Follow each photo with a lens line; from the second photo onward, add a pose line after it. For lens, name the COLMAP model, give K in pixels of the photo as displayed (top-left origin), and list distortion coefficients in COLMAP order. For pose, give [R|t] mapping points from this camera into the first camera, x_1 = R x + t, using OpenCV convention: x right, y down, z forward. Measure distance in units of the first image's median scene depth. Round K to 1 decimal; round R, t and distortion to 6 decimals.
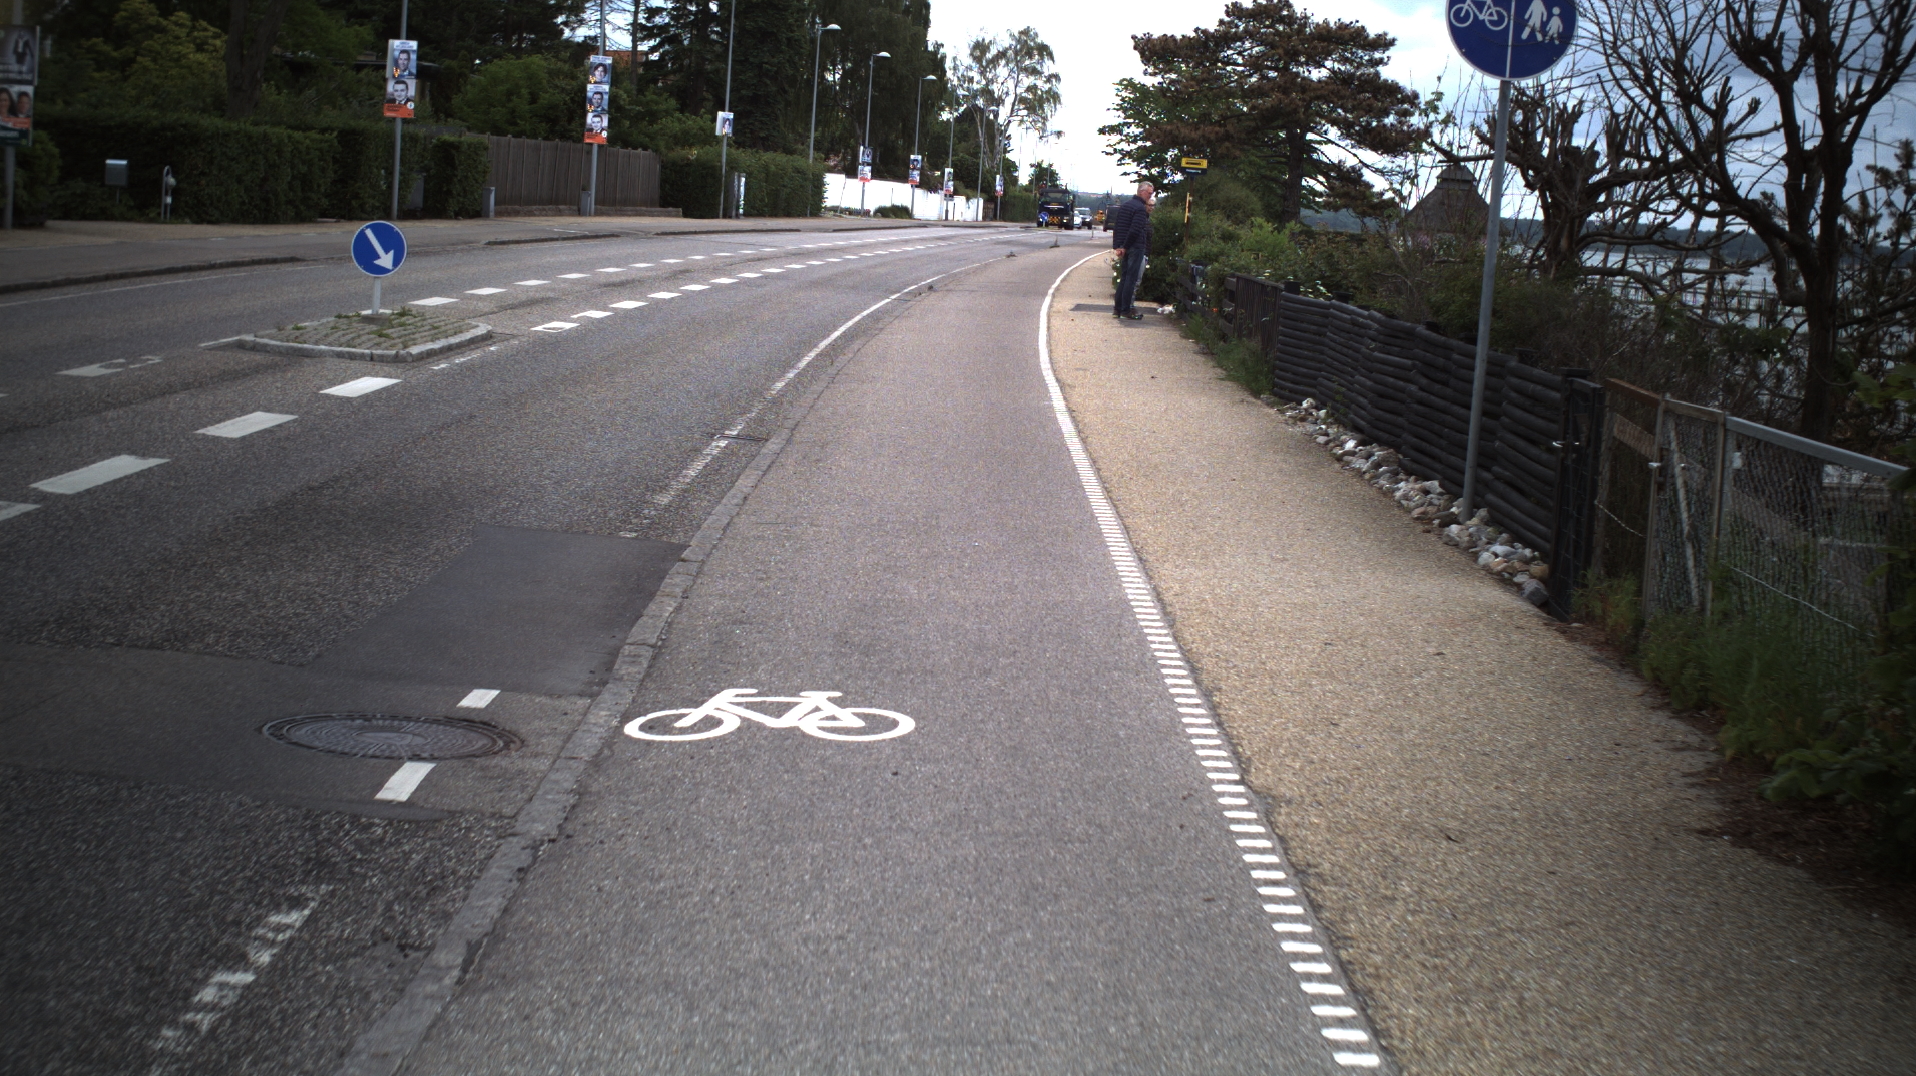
lens RADIAL K [[3421.3, 0, 958.0], [0, 3421.3, 538.0], [0, 0, 1]] dist [-0.278553, 0.145387]
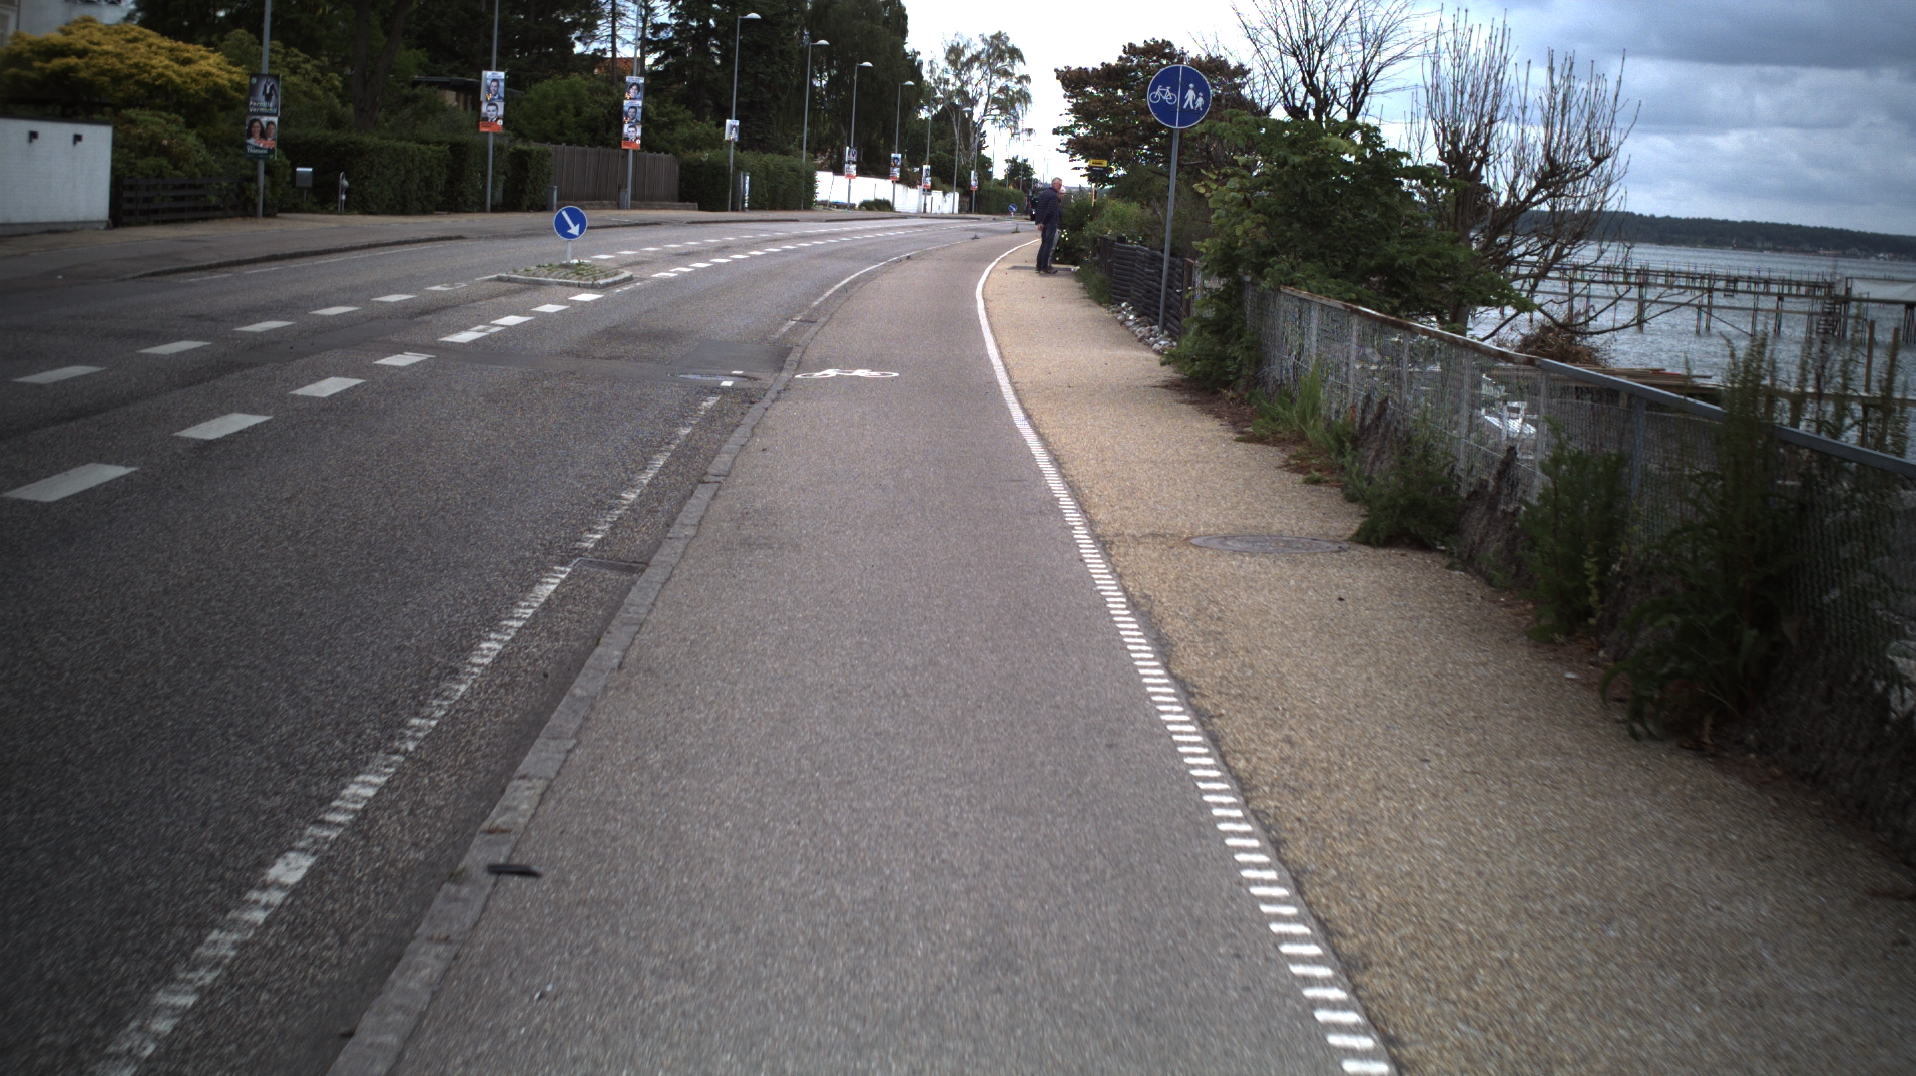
lens RADIAL K [[3421.3, 0, 958.0], [0, 3421.3, 538.0], [0, 0, 1]] dist [-0.278553, 0.145387]
pose [[0.999929, -0.010976, 0.004603, 0.002971], [0.010969, 0.999939, 0.001468, 0.025398], [-0.004619, -0.001417, 0.999988, -0.246707]]
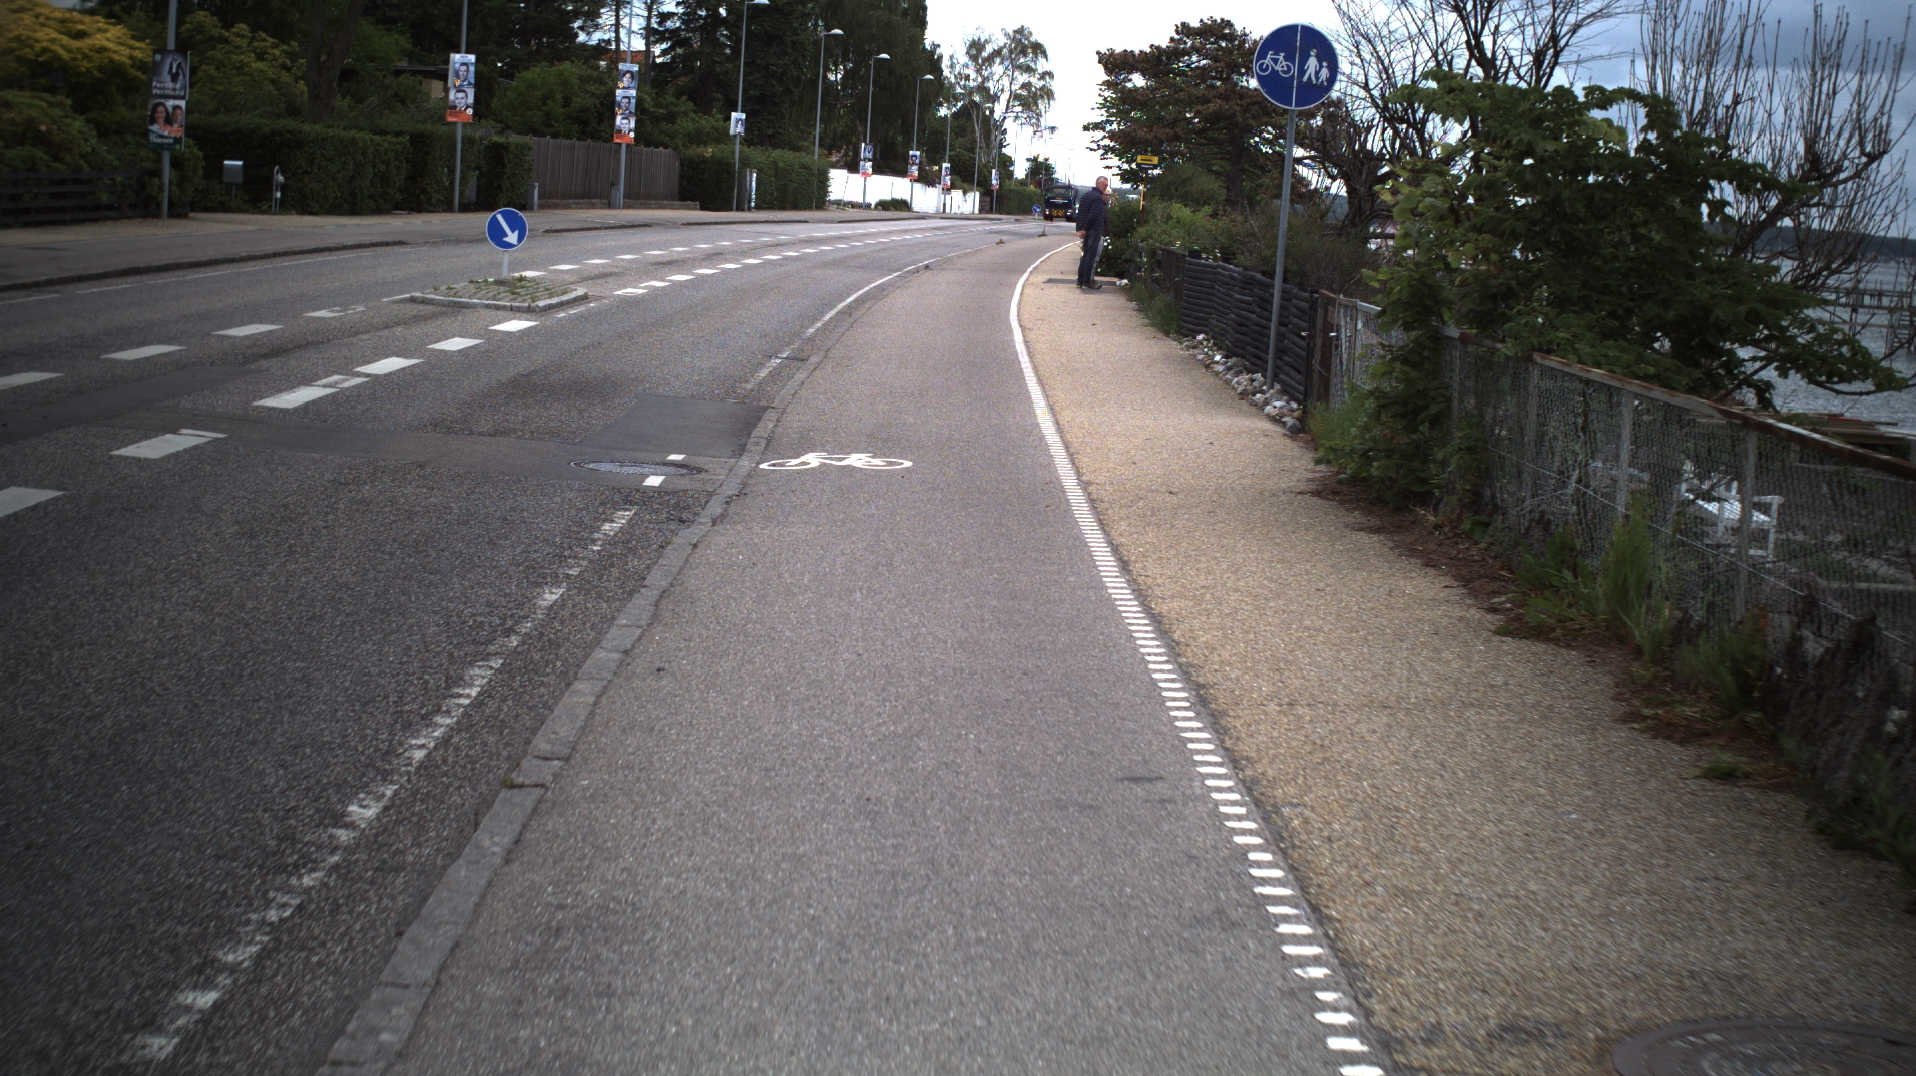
lens RADIAL K [[3421.3, 0, 958.0], [0, 3421.3, 538.0], [0, 0, 1]] dist [-0.278553, 0.145387]
pose [[0.999988, -0.004936, -0.000228, 0.001776], [0.004936, 0.999986, 0.001690, 0.012762], [0.000219, -0.001691, 0.999999, -0.123107]]
